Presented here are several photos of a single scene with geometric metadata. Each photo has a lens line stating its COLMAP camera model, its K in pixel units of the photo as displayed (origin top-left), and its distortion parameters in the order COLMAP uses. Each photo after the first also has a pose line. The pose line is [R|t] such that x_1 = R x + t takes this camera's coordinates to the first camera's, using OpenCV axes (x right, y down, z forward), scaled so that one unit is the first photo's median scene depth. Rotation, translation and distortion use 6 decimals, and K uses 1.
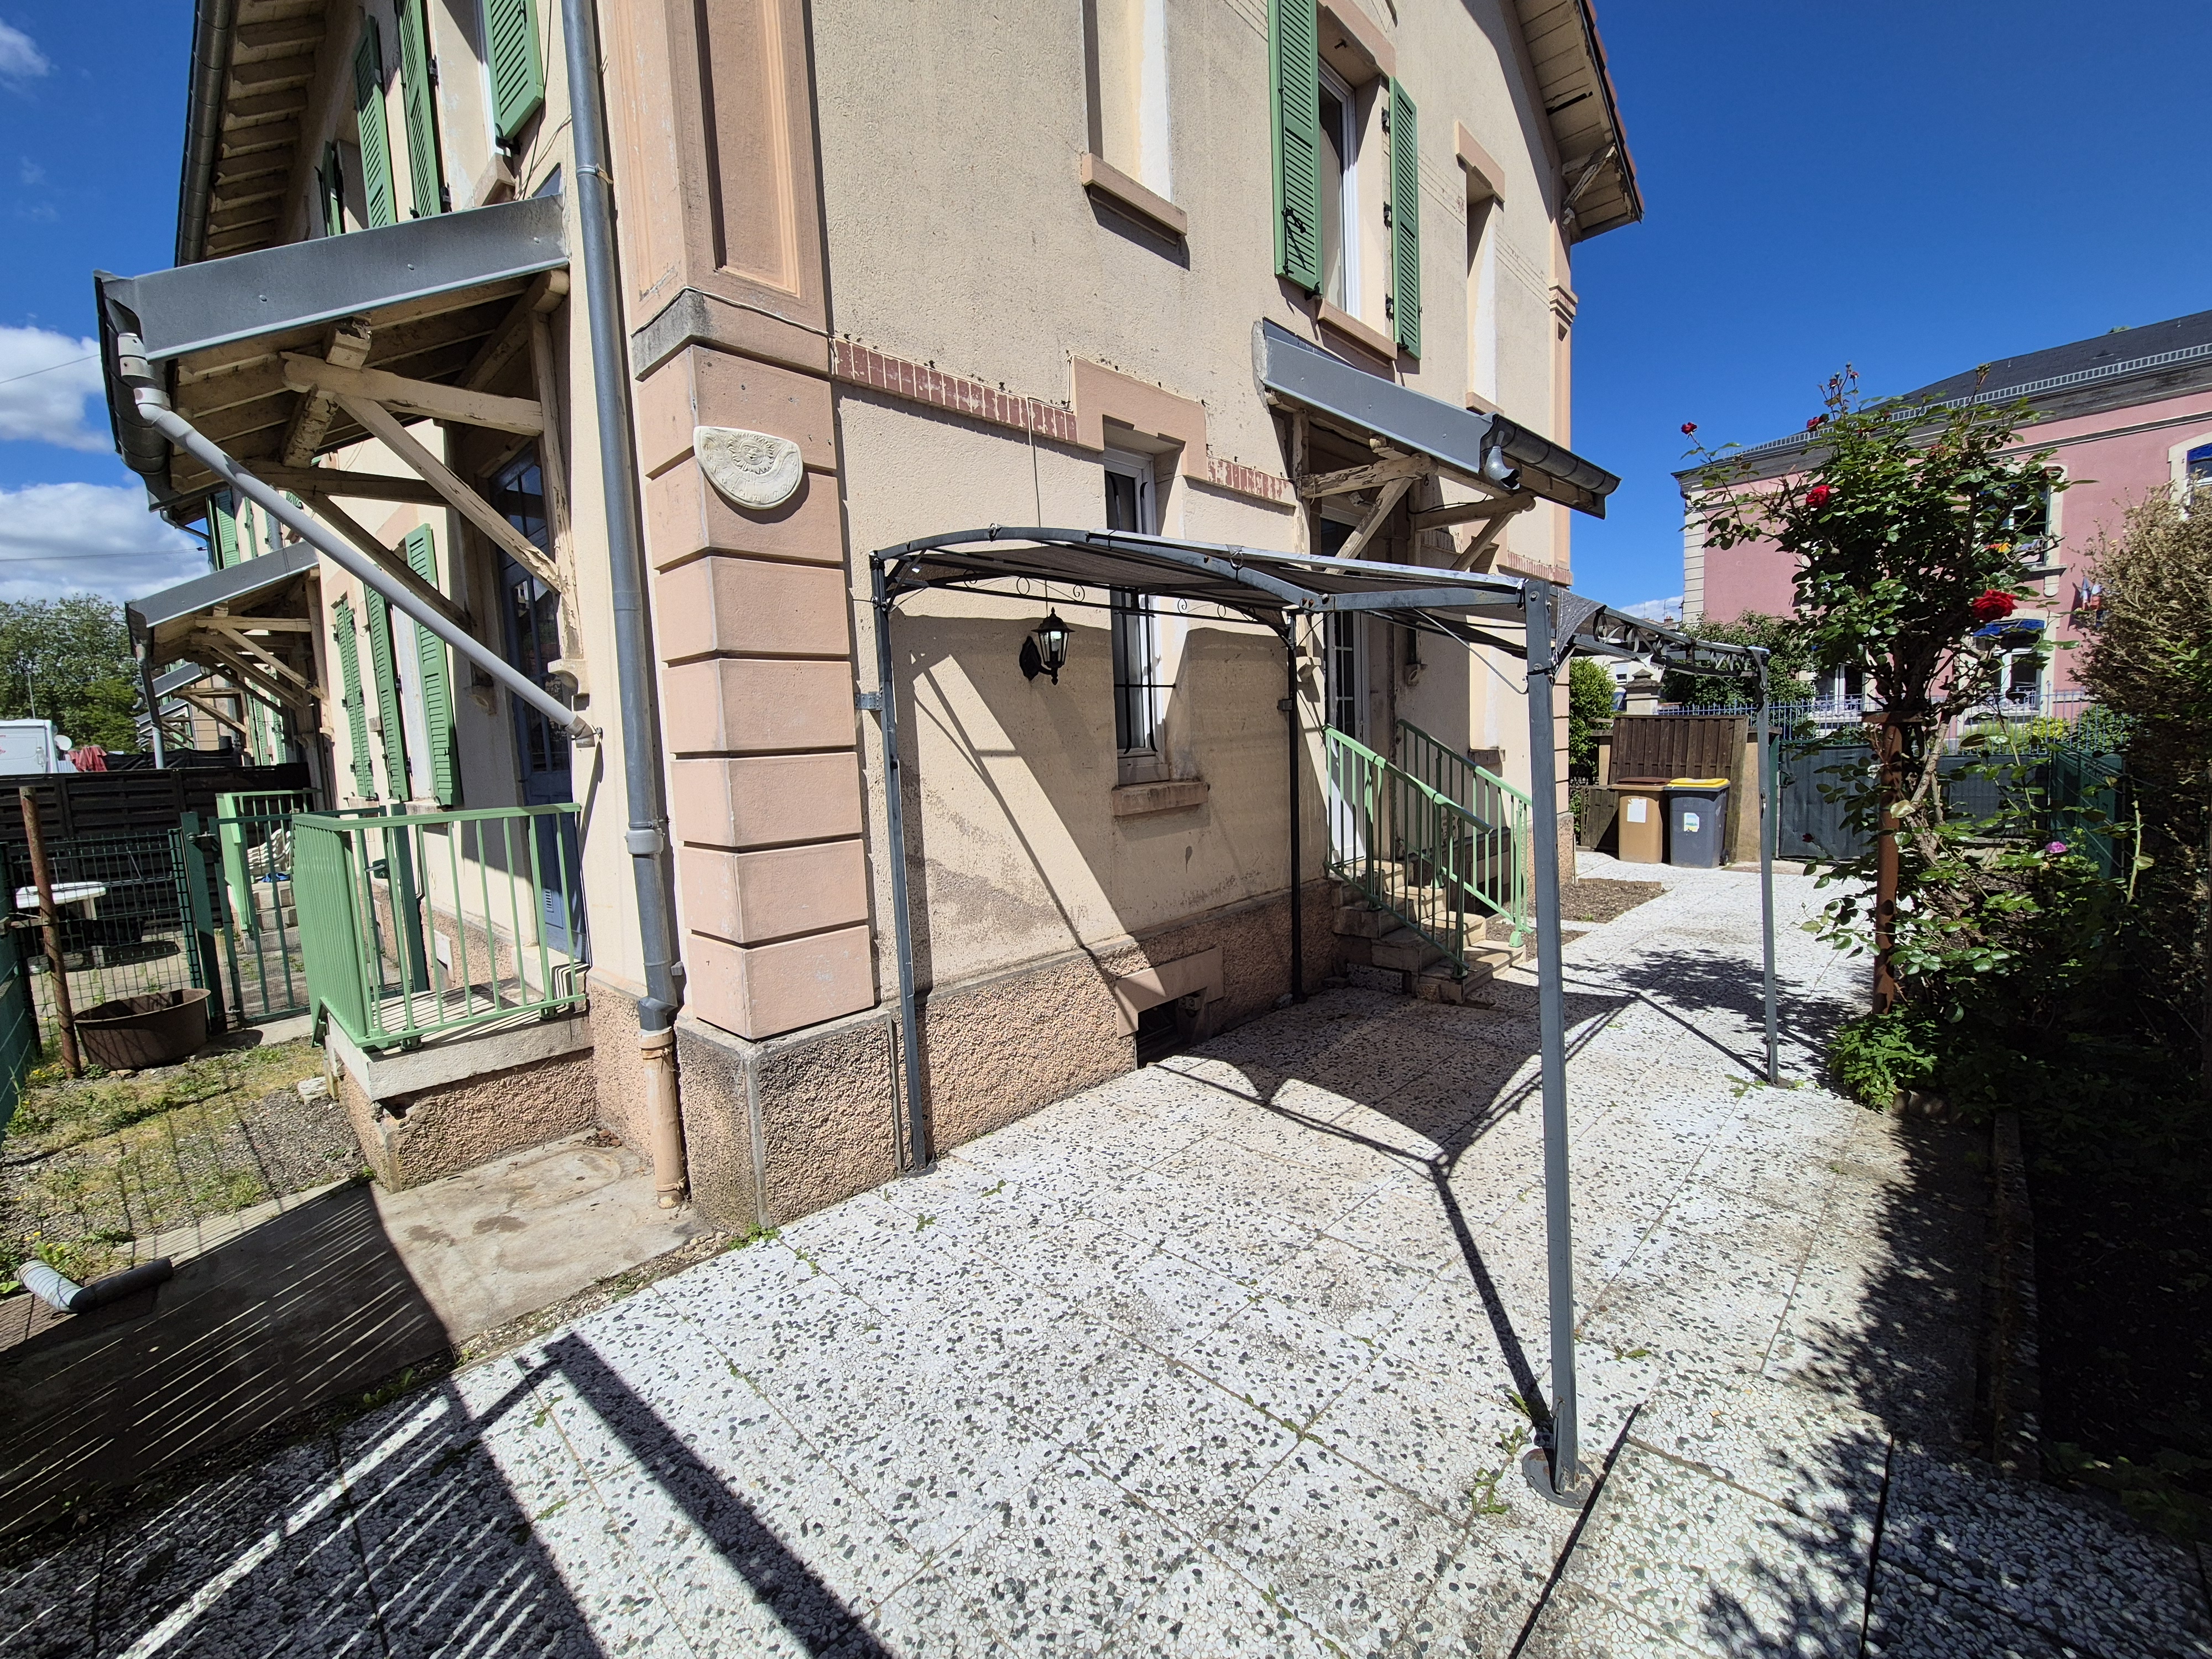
lens RADIAL K [[903.5, 0, 1141.0], [0, 903.5, 823.1], [0, 0, 1]] dist [0.002851, 0.001092]
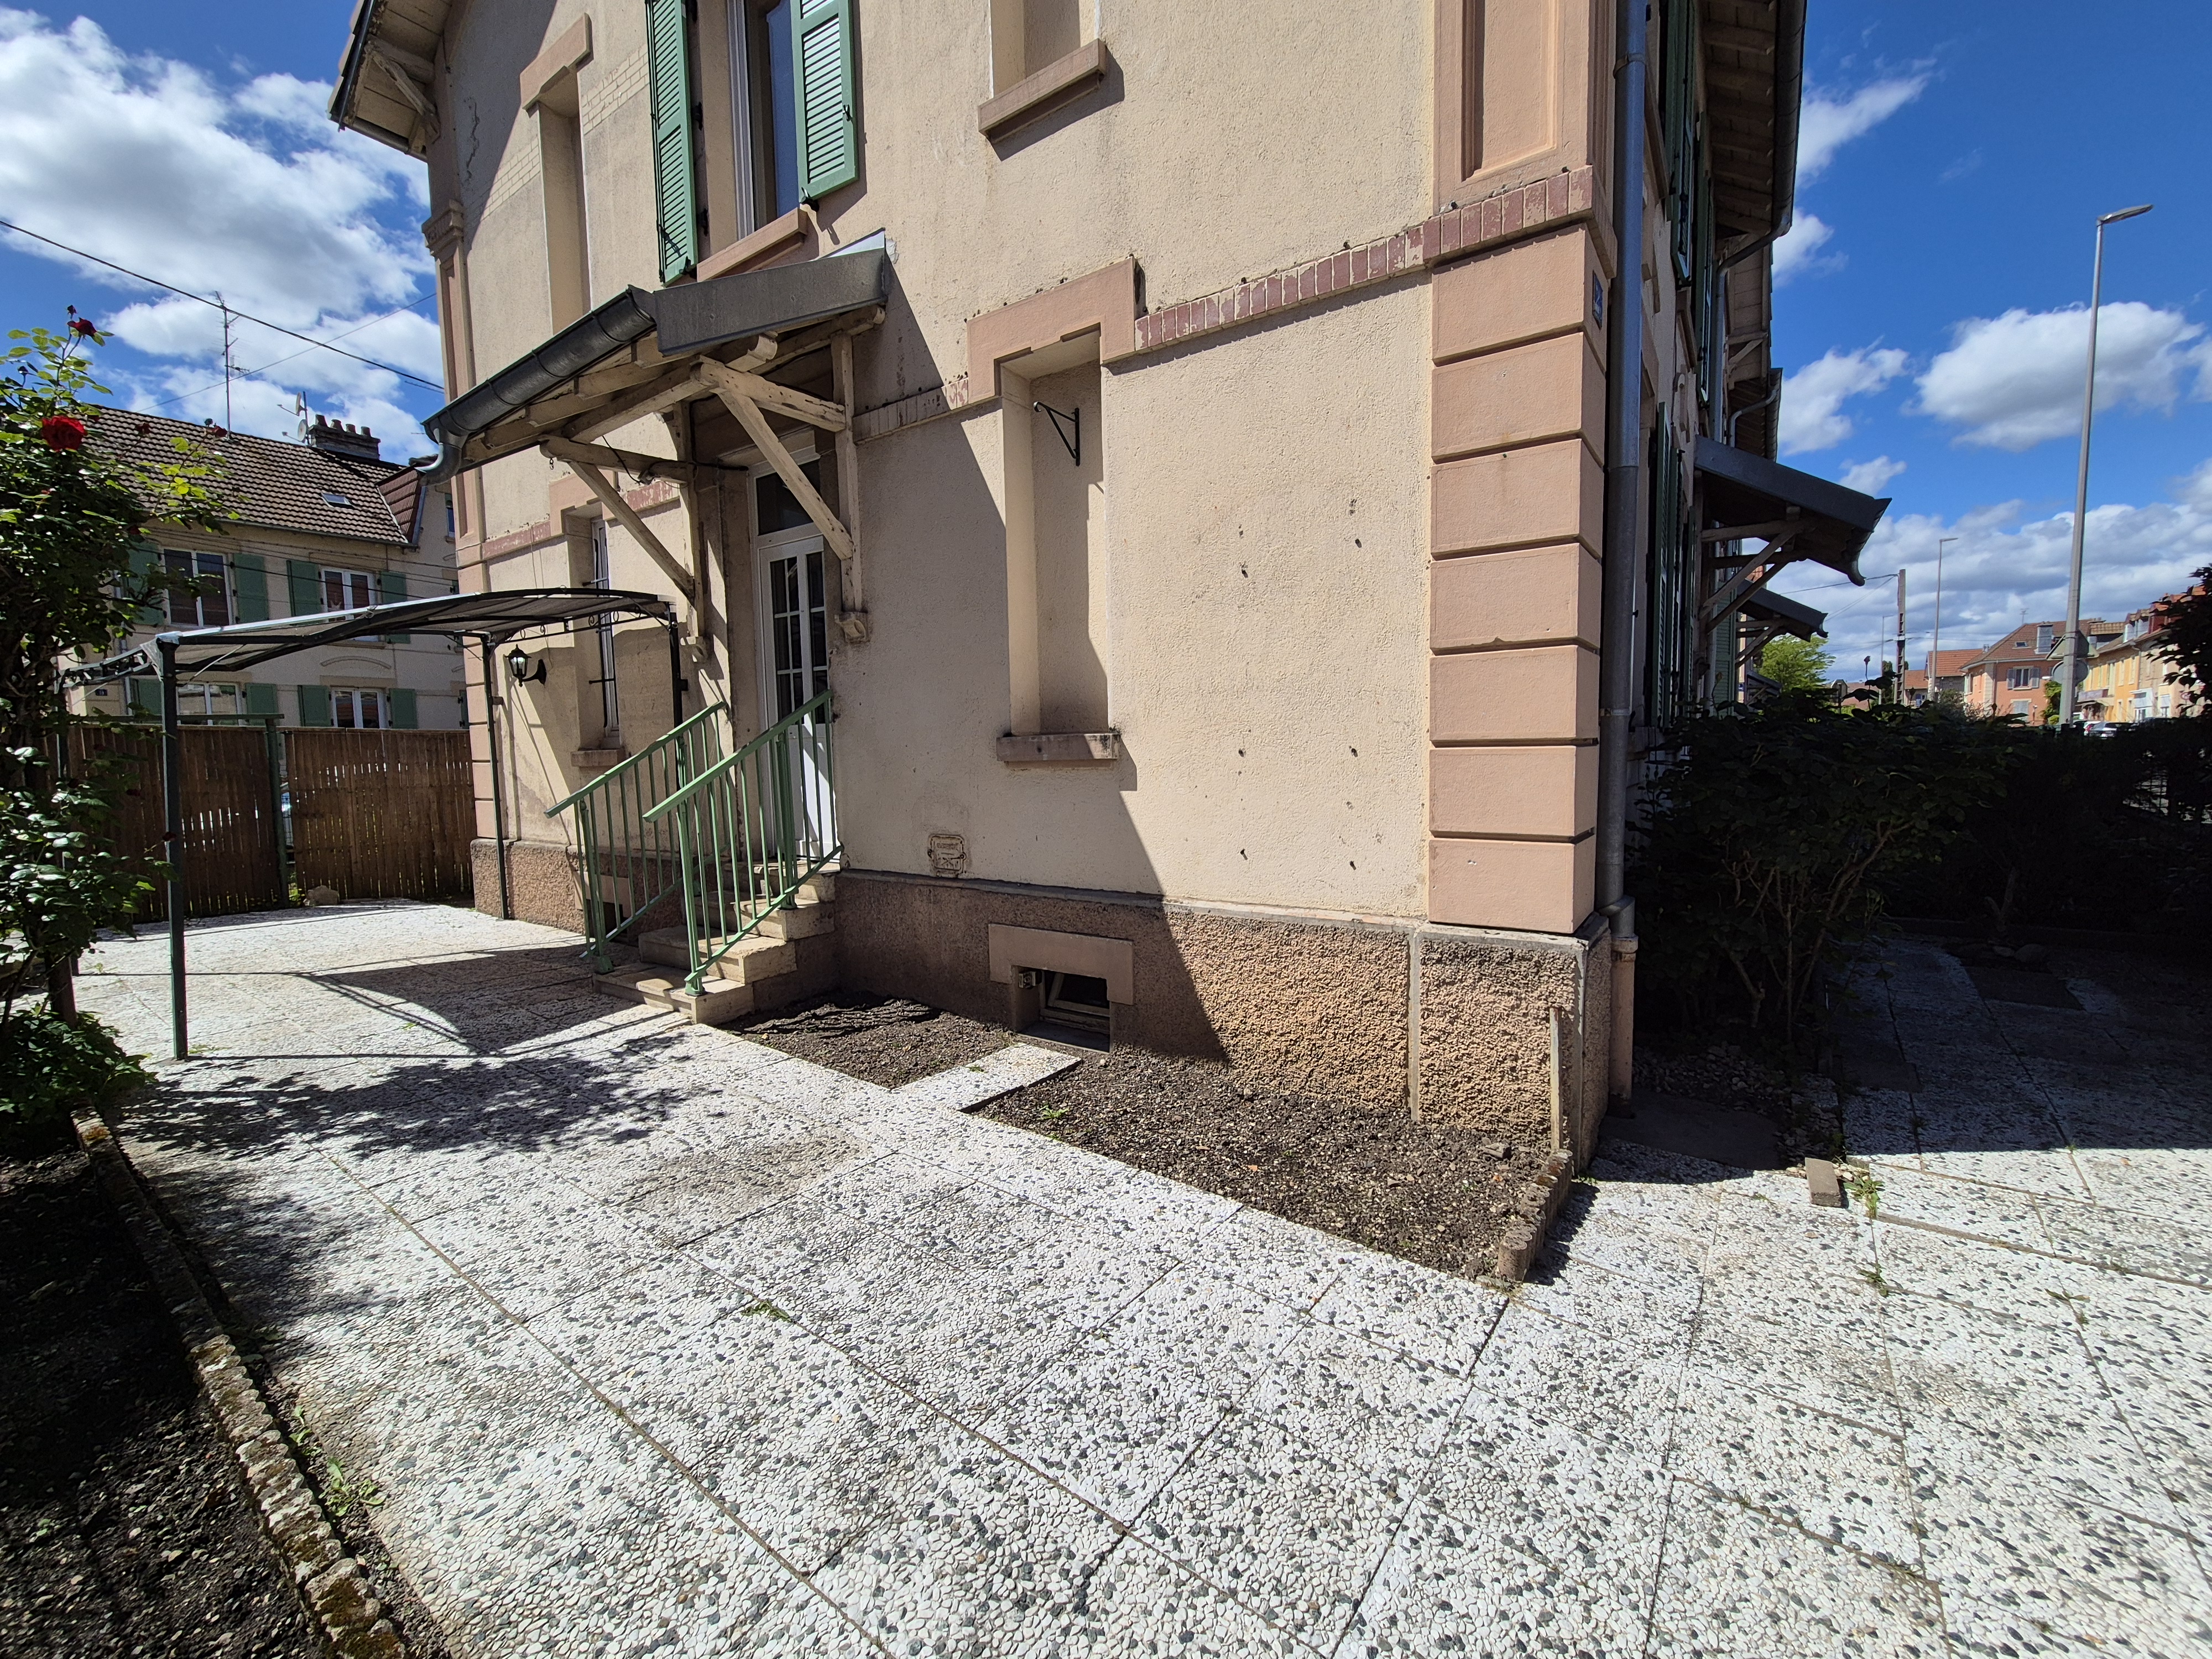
lens RADIAL K [[903.5, 0, 1141.0], [0, 903.5, 823.1], [0, 0, 1]] dist [0.002851, 0.001092]
pose [[0.134735, 0.154851, -0.978707, 1.376632], [-0.062661, 0.987068, 0.147547, -0.167640], [0.988898, 0.041446, 0.142696, 1.441918]]
